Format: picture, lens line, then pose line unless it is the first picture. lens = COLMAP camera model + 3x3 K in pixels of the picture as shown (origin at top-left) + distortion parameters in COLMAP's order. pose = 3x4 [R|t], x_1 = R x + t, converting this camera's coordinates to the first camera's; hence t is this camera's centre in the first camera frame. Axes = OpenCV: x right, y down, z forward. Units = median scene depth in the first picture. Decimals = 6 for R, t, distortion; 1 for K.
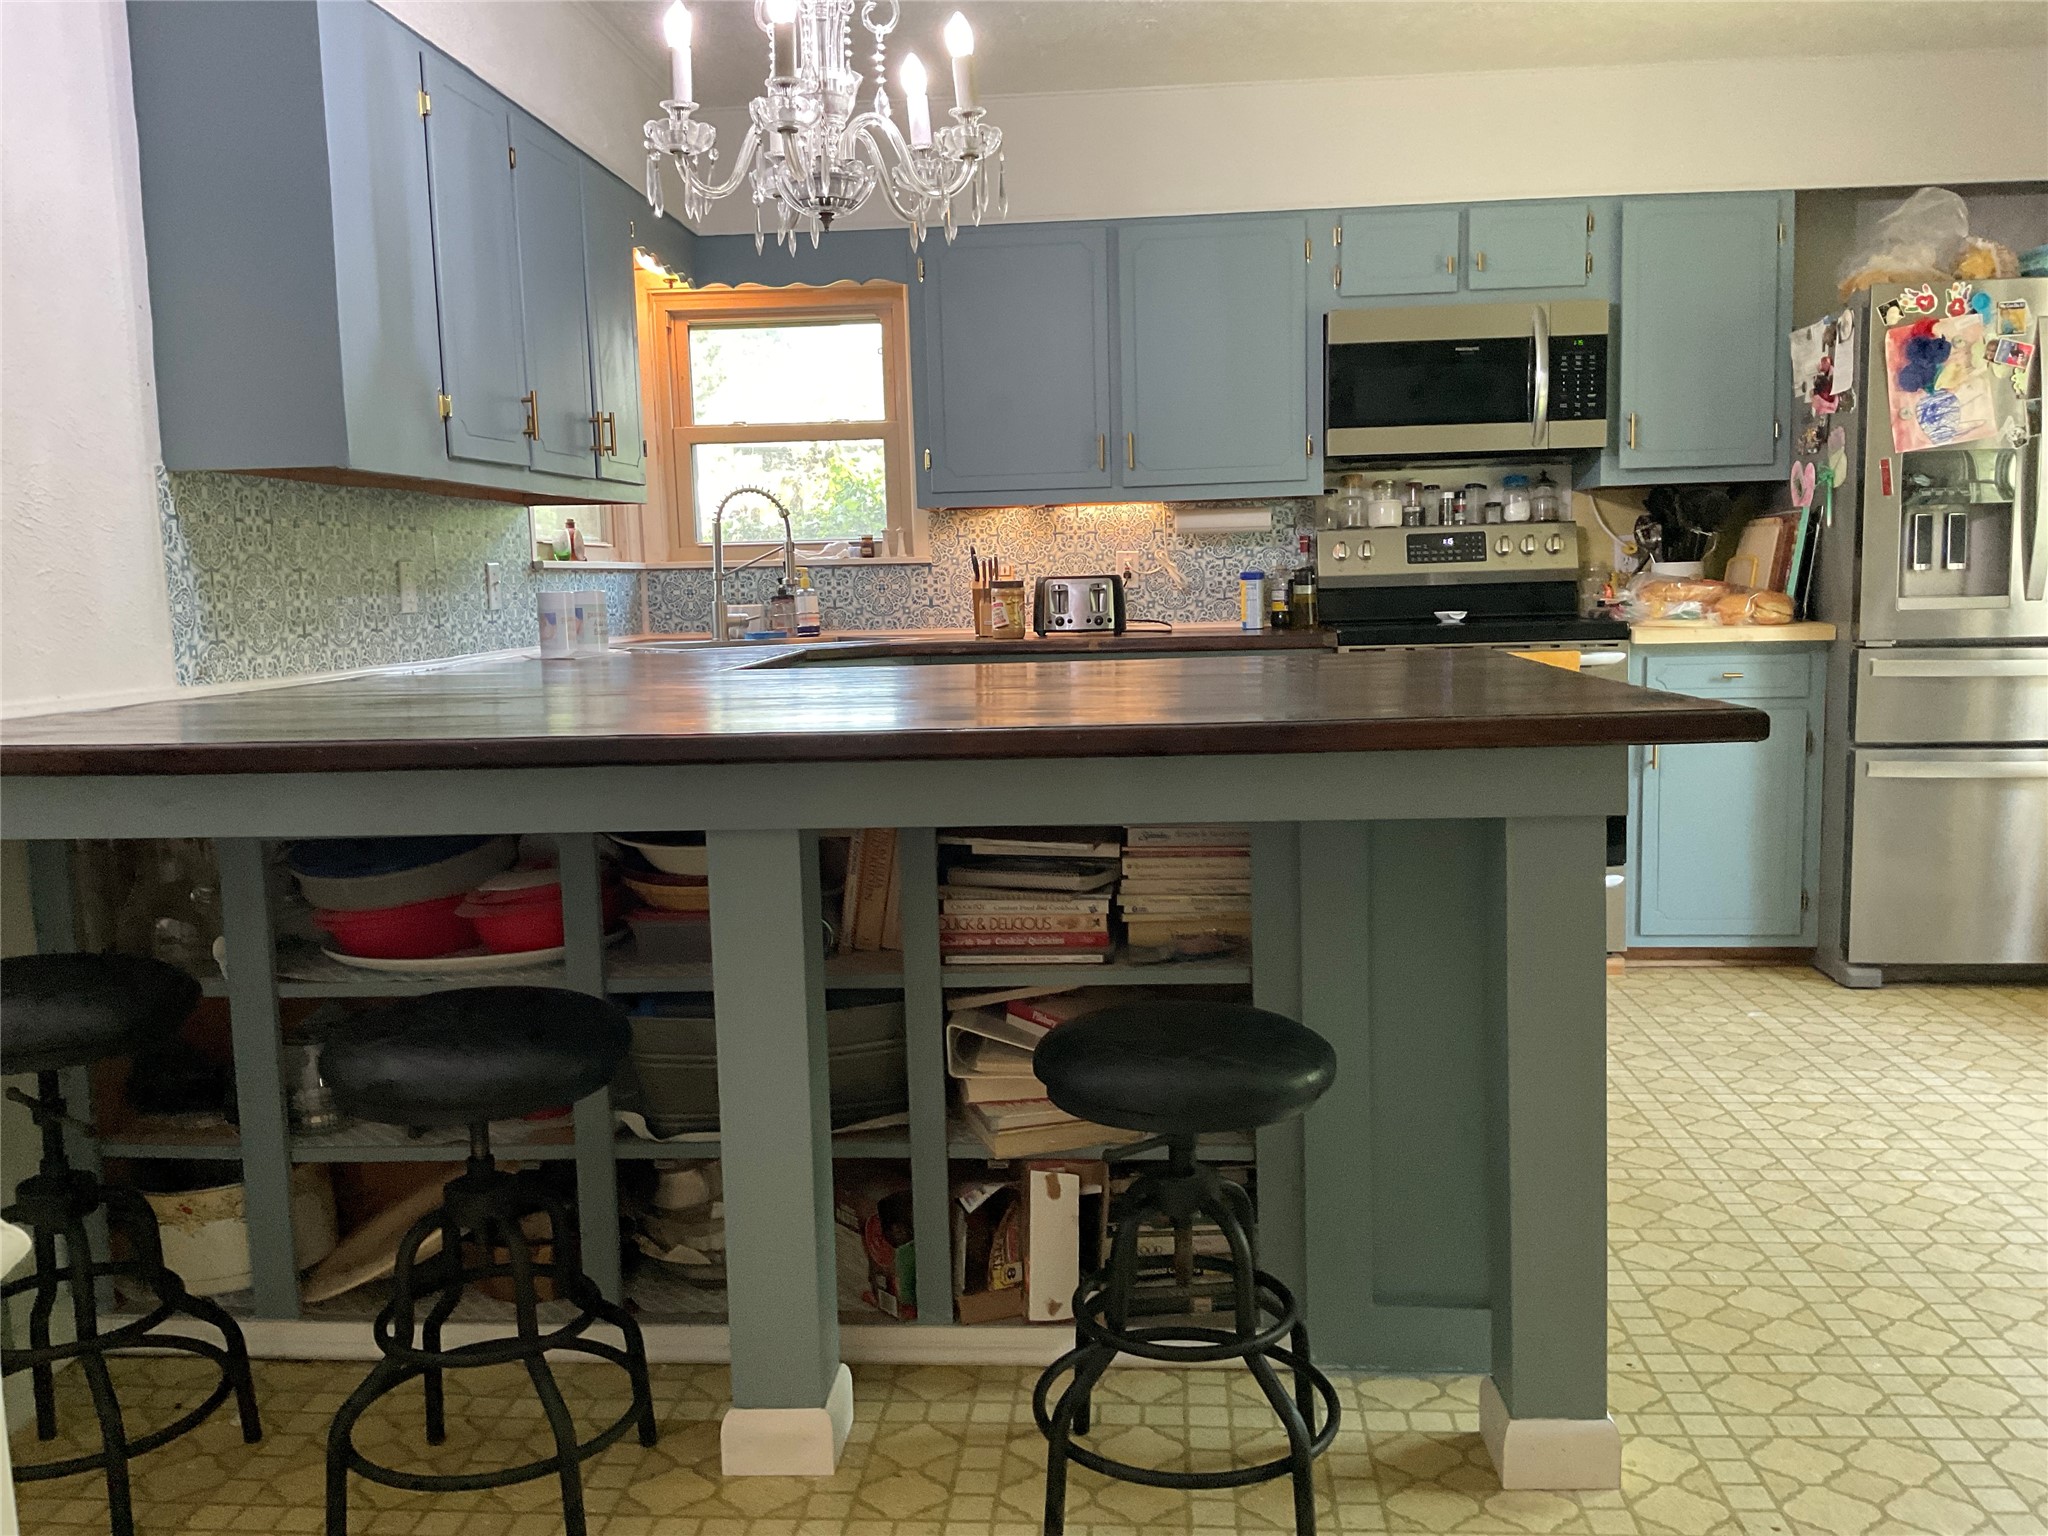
lens RADIAL K [[1679.2, 0, 1032.8], [0, 1679.2, 776.1], [0, 0, 1]] dist [0.148880, -0.403754]
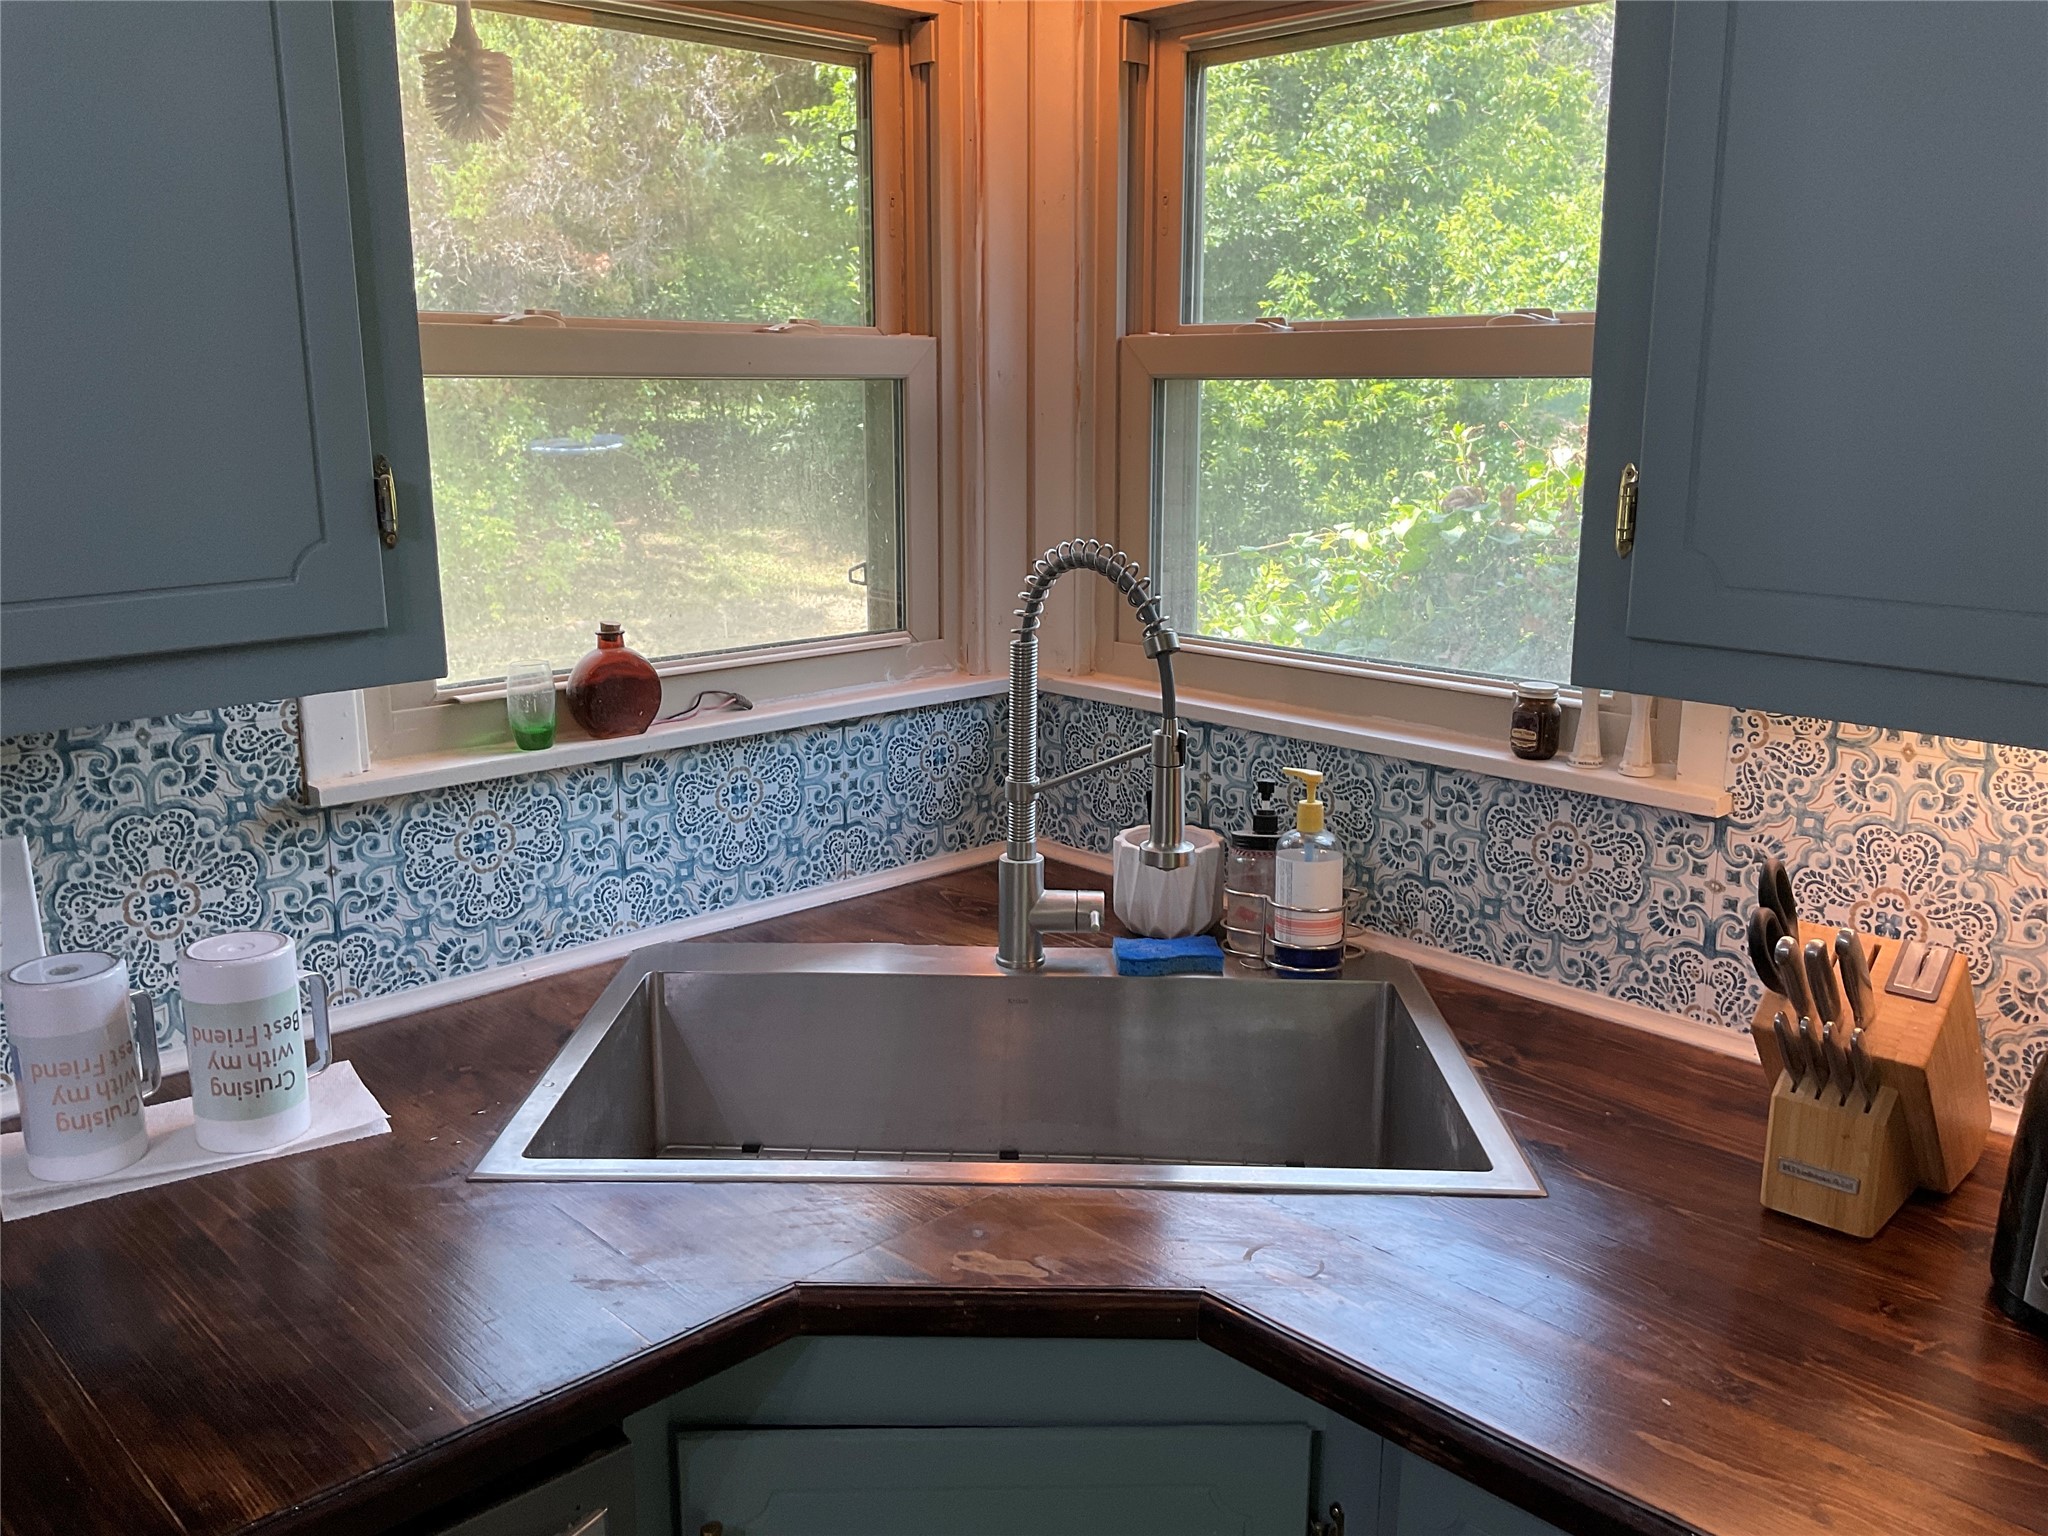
lens RADIAL K [[1694.4, 0, 1017.6], [0, 1694.4, 768.5], [0, 0, 1]] dist [0.116237, -0.252685]
pose [[0.736894, 0.174684, -0.653049, 0.042122], [-0.097817, 0.983423, 0.152680, -0.169207], [0.668894, -0.048630, 0.741765, 0.705590]]
